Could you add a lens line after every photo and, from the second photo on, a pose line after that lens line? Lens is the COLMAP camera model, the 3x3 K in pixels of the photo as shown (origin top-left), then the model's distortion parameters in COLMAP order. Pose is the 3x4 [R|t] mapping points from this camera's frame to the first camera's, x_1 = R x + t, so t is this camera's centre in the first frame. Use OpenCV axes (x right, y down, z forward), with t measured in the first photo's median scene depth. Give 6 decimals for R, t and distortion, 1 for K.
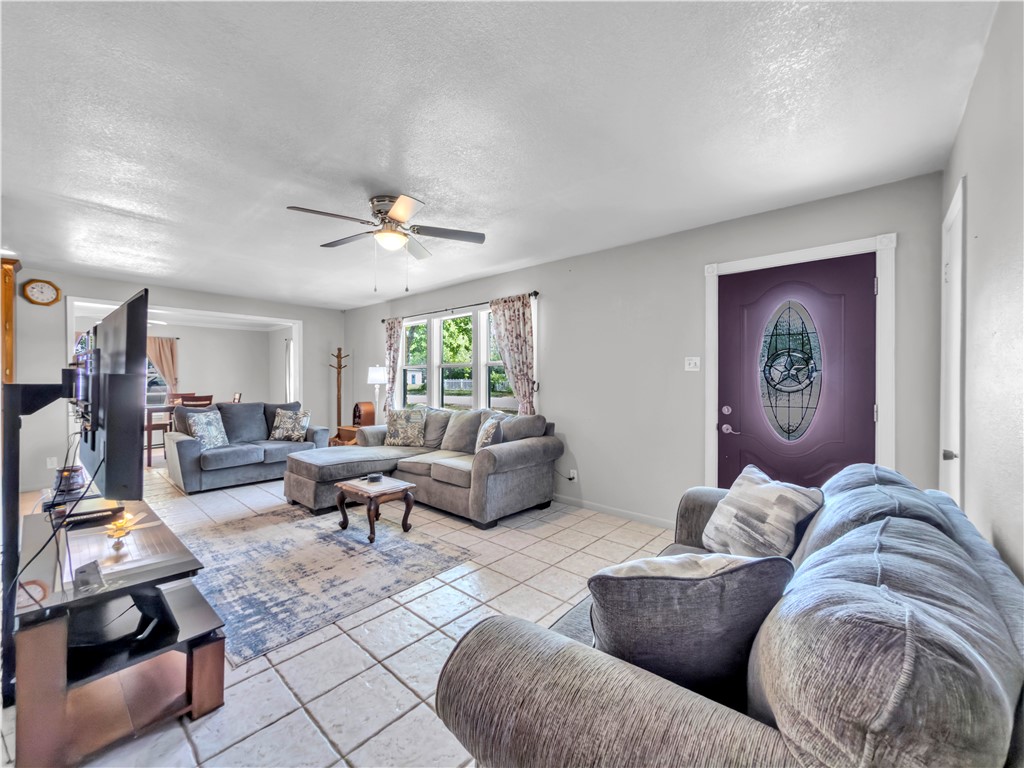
lens RADIAL K [[411.3, 0, 512.1], [0, 411.3, 390.5], [0, 0, 1]] dist [-0.000095, 0.000088]
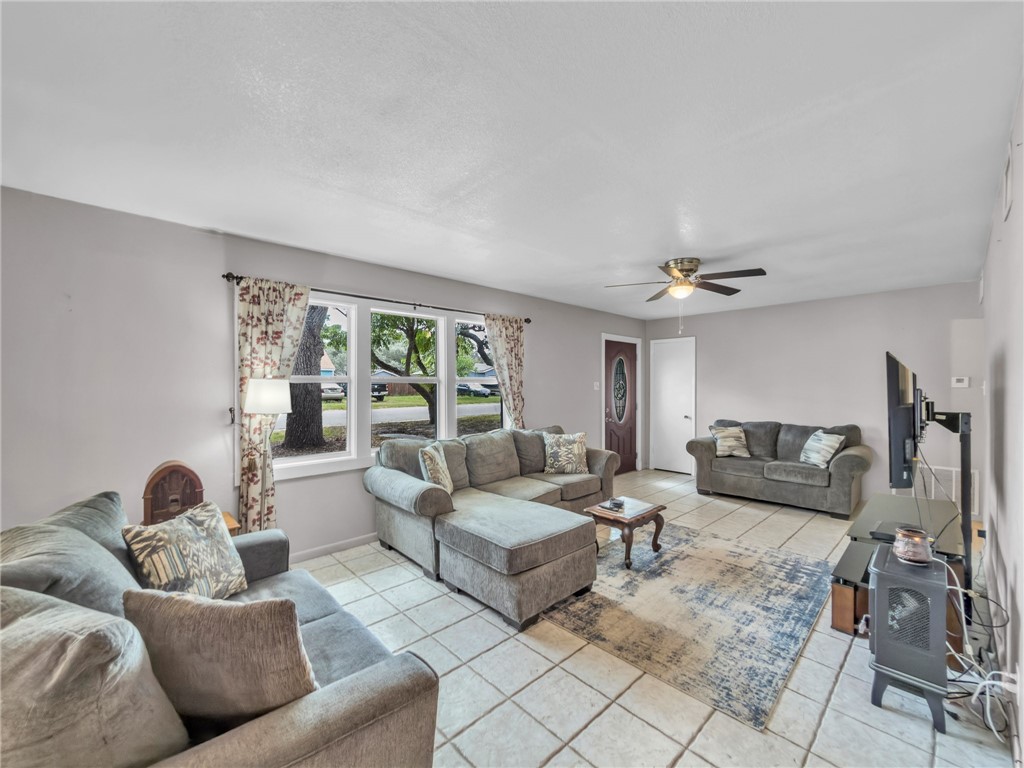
lens RADIAL K [[411.3, 0, 512.1], [0, 411.3, 390.5], [0, 0, 1]] dist [-0.000095, 0.000088]
pose [[0.095866, -0.014071, 0.995295, -1.561589], [0.026308, 0.999587, 0.011598, -0.084428], [-0.995047, 0.025072, 0.096196, 1.358105]]
